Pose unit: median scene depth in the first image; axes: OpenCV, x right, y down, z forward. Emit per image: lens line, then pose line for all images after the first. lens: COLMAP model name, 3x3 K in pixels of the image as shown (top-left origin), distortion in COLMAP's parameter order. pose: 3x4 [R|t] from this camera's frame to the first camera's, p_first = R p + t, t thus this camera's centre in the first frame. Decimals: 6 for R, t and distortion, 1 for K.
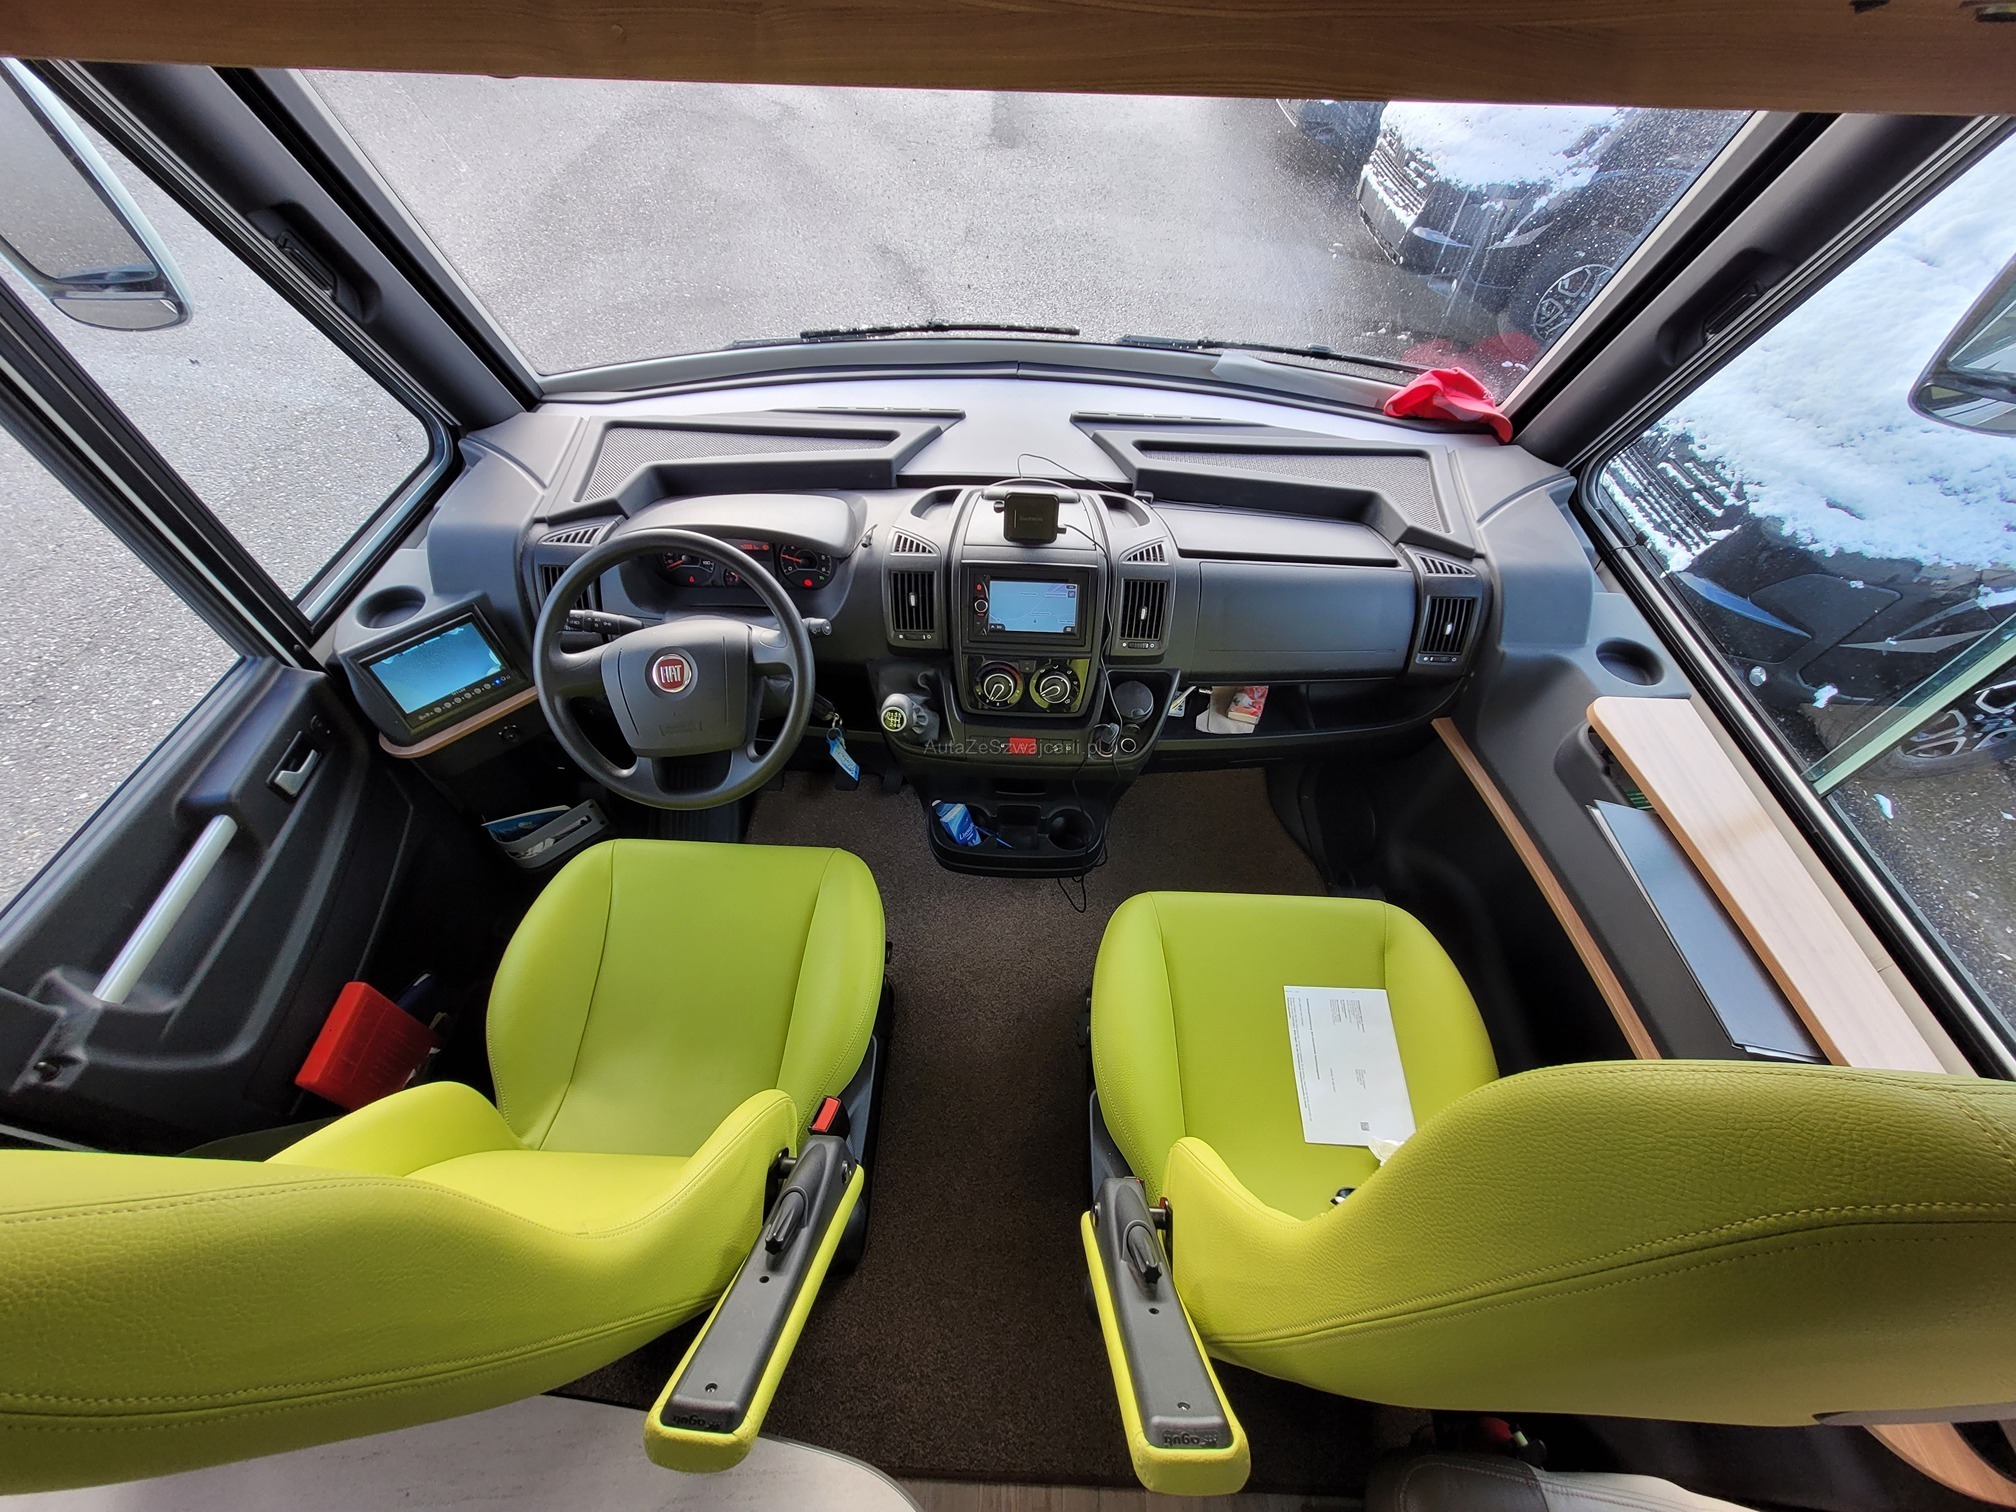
lens RADIAL K [[785.9, 0, 1017.8], [0, 785.9, 755.0], [0, 0, 1]] dist [0.000487, 0.000055]
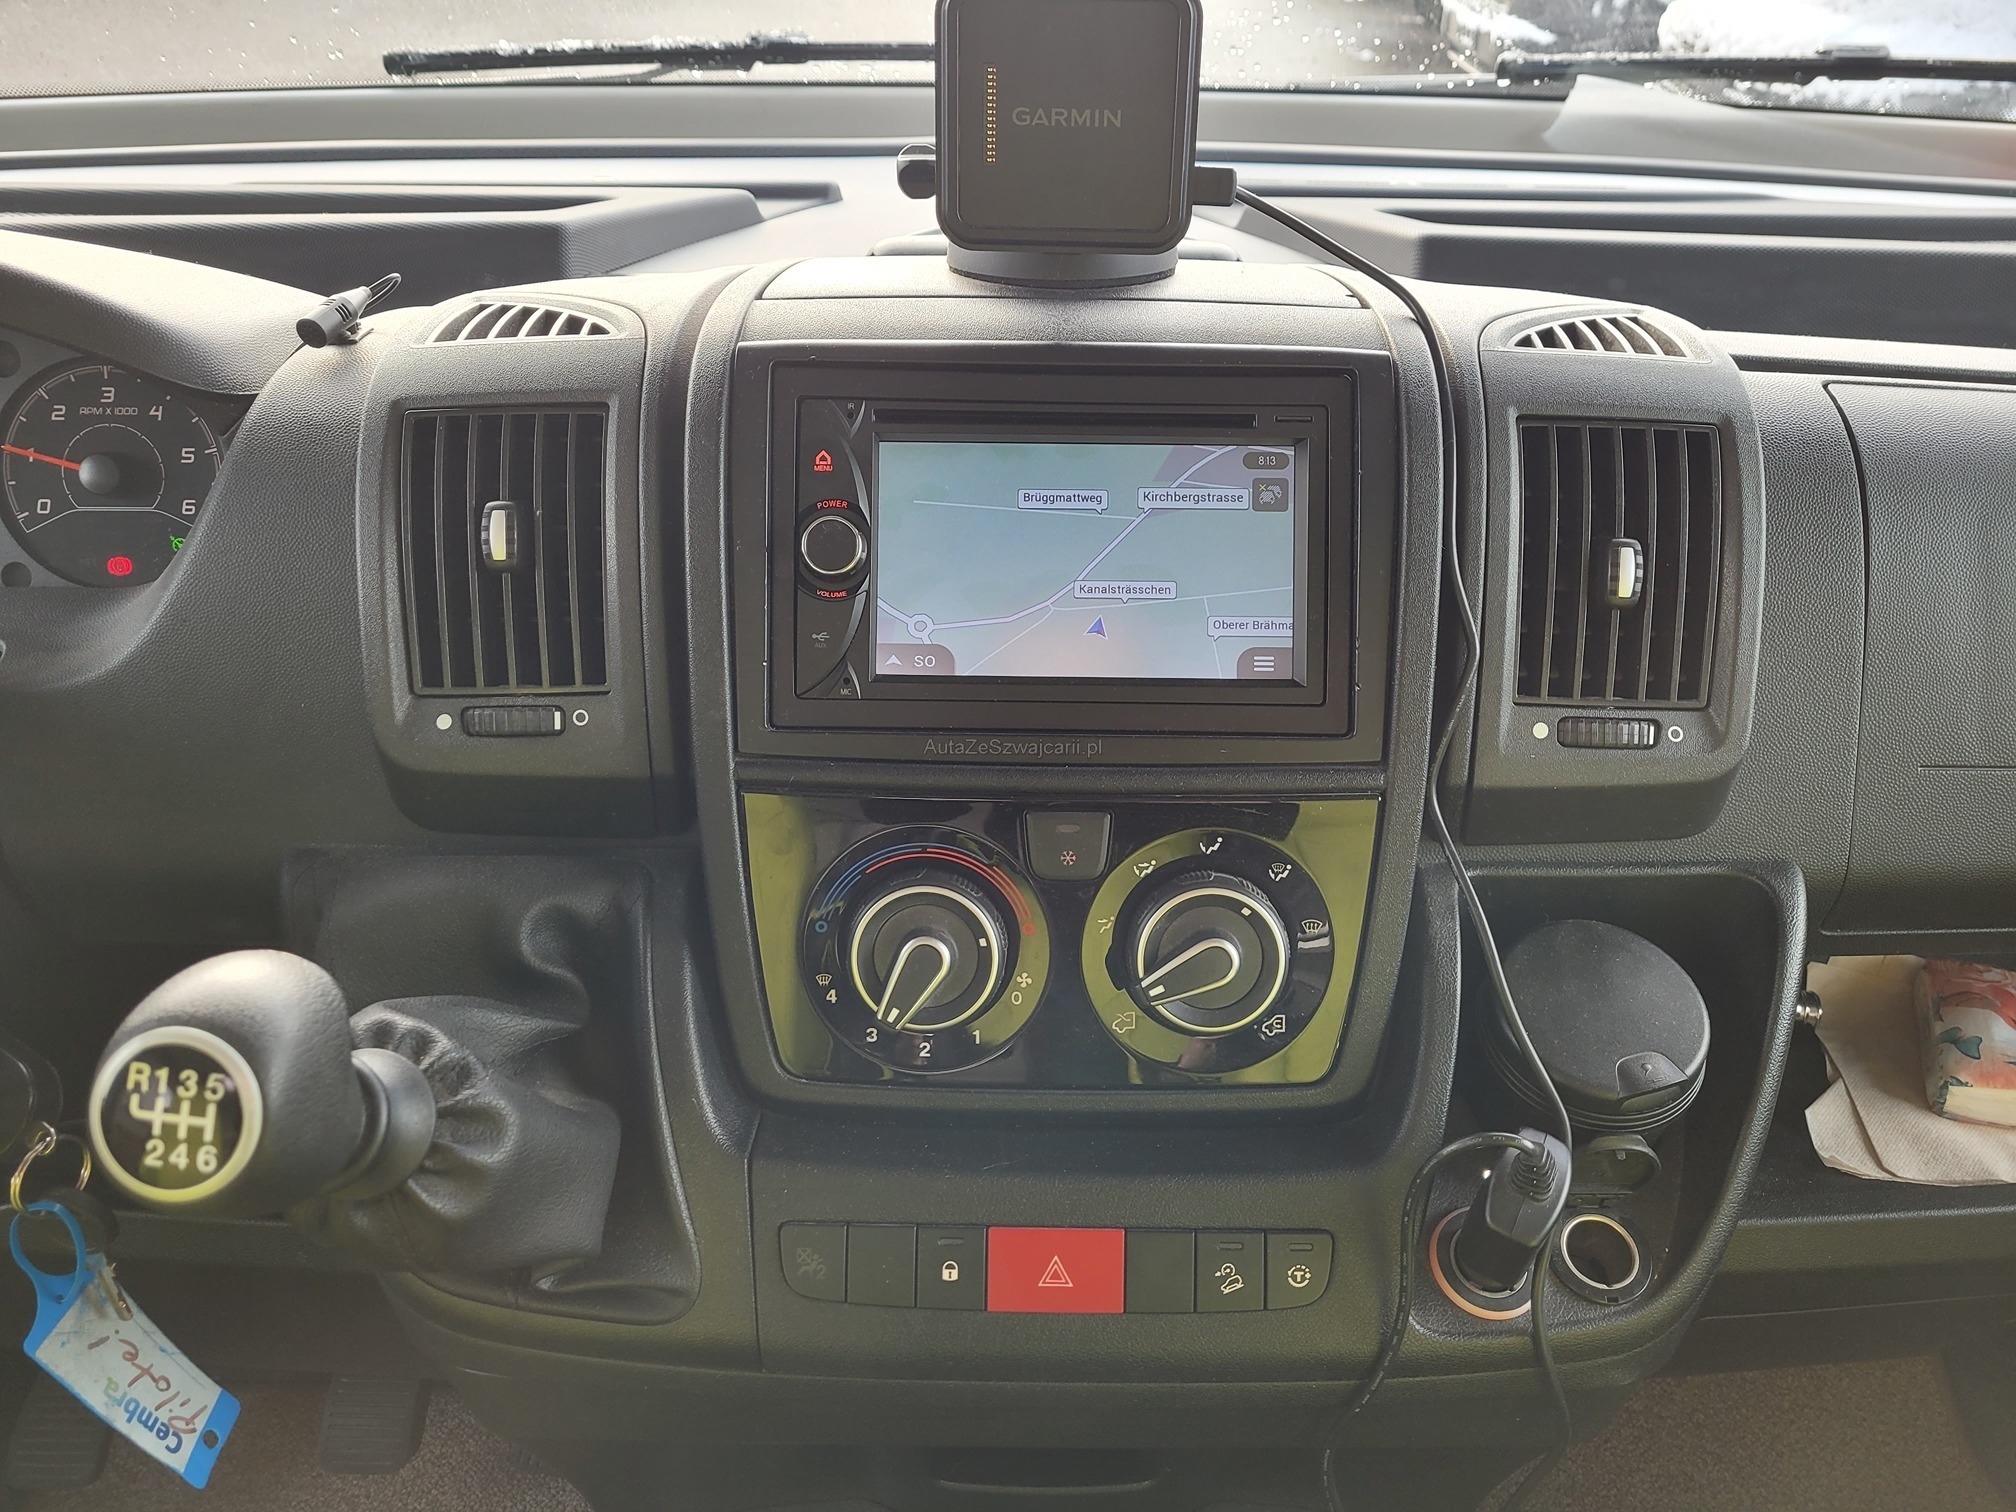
lens RADIAL K [[1523.0, 0, 1027.7], [0, 1523.0, 742.9], [0, 0, 1]] dist [0.034186, -0.032268]
pose [[0.999652, -0.024555, 0.009601, -0.000965], [0.026345, 0.944348, -0.327892, -0.011299], [-0.001015, 0.328031, 0.944666, 0.611123]]
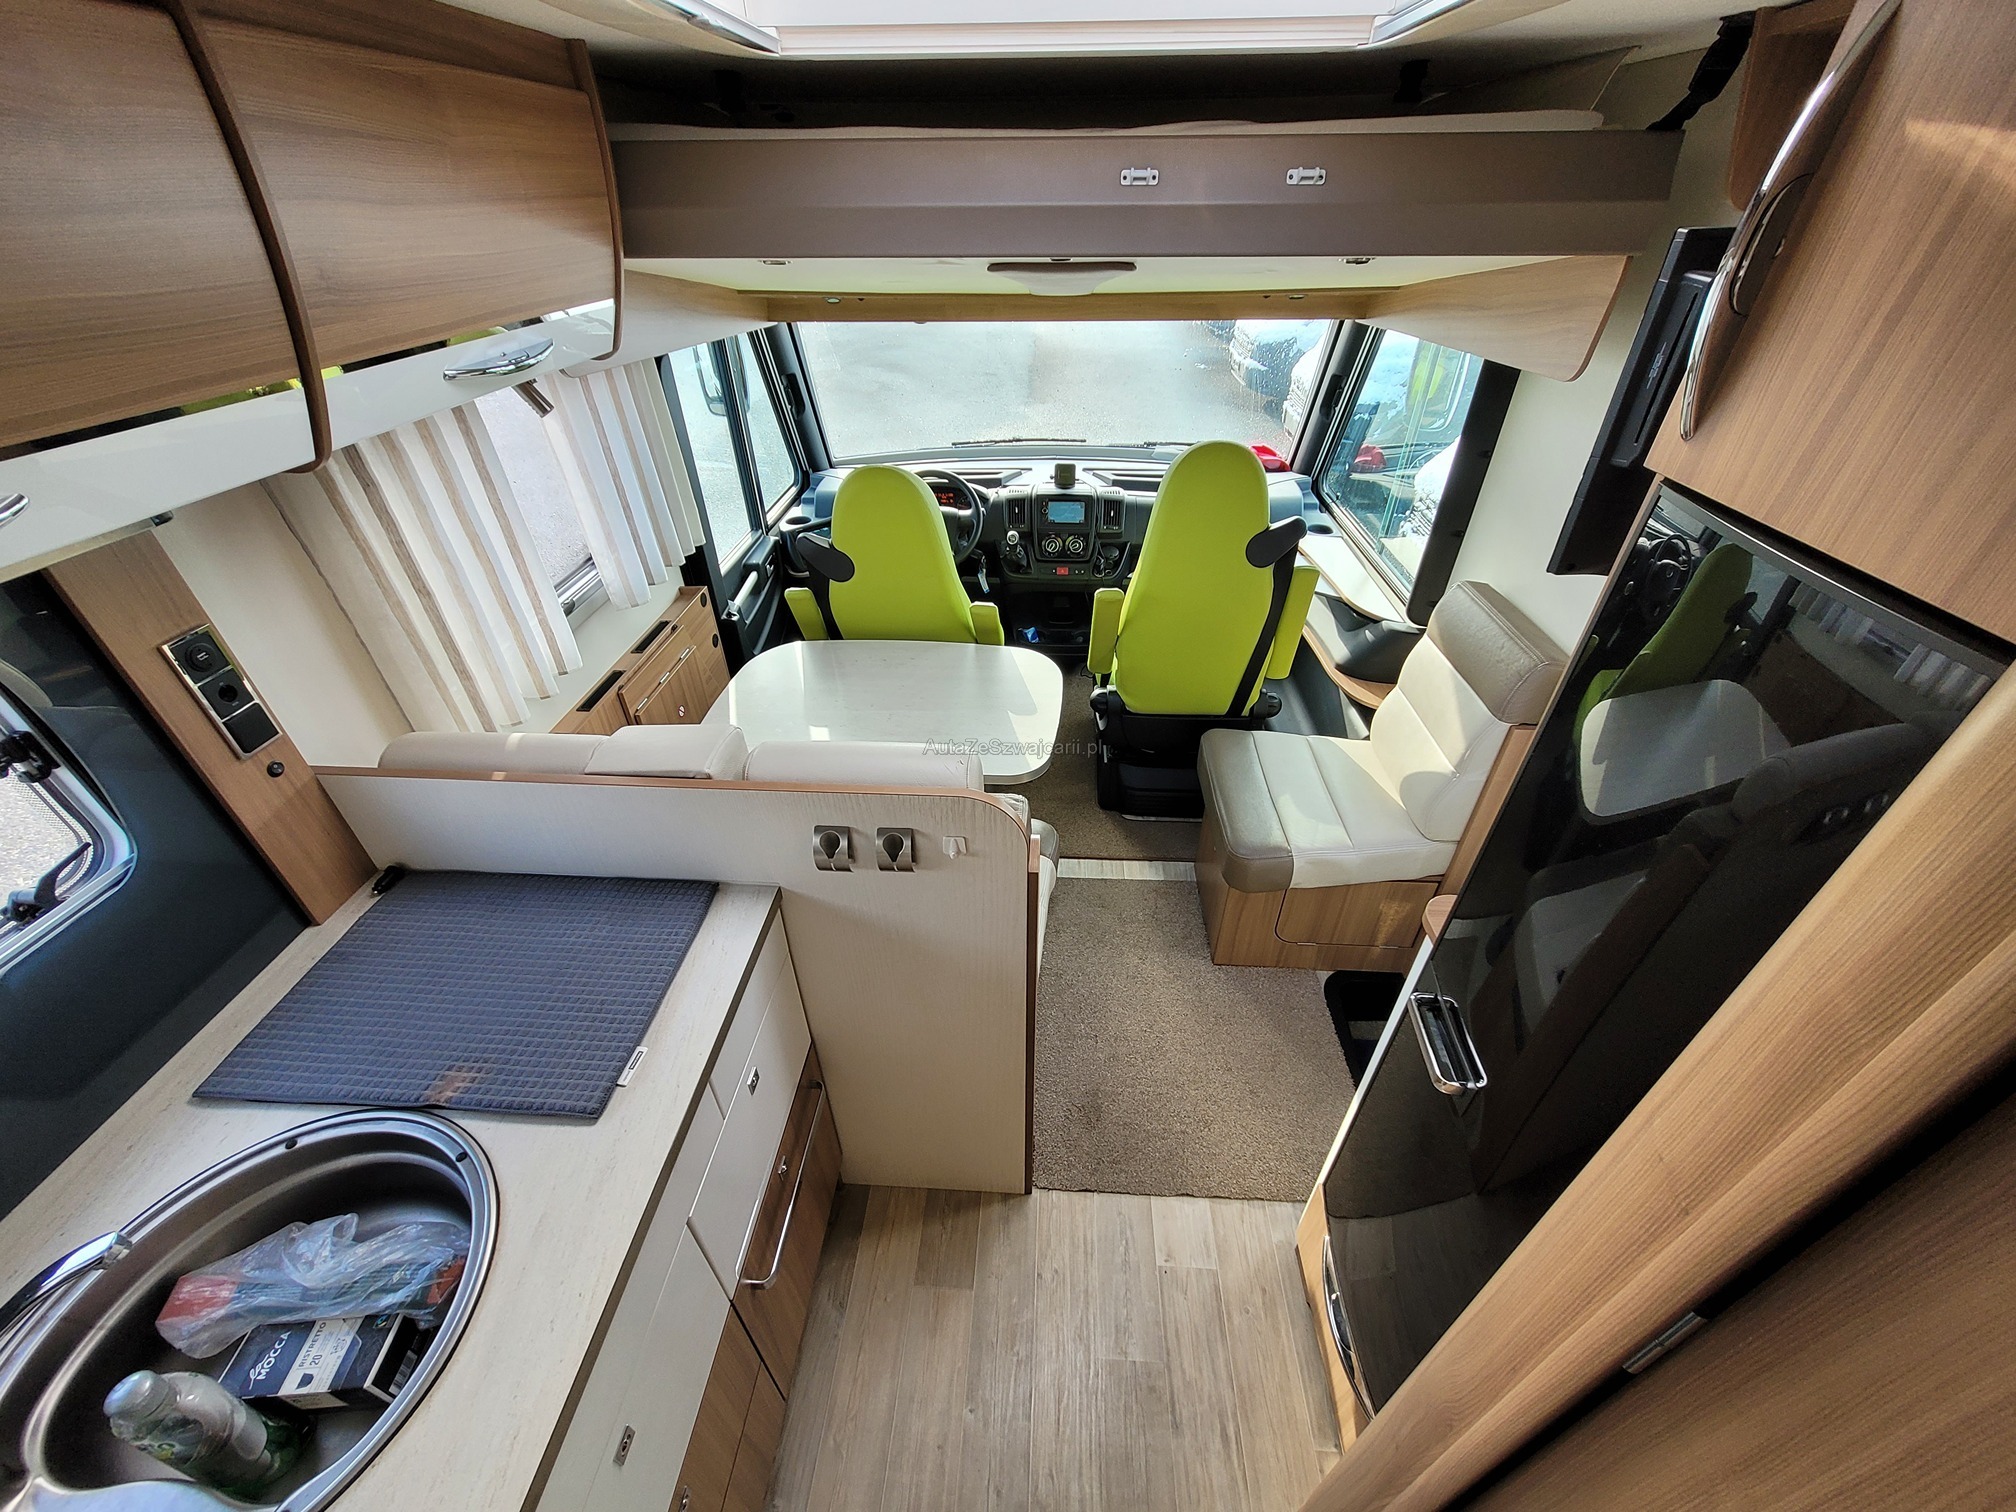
lens RADIAL K [[785.9, 0, 1022.5], [0, 785.9, 761.3], [0, 0, 1]] dist [0.000487, 0.000055]
pose [[0.999512, -0.010204, -0.029536, -0.048867], [0.002433, 0.967718, -0.252025, 1.107666], [0.031154, 0.251830, 0.967270, -1.094844]]
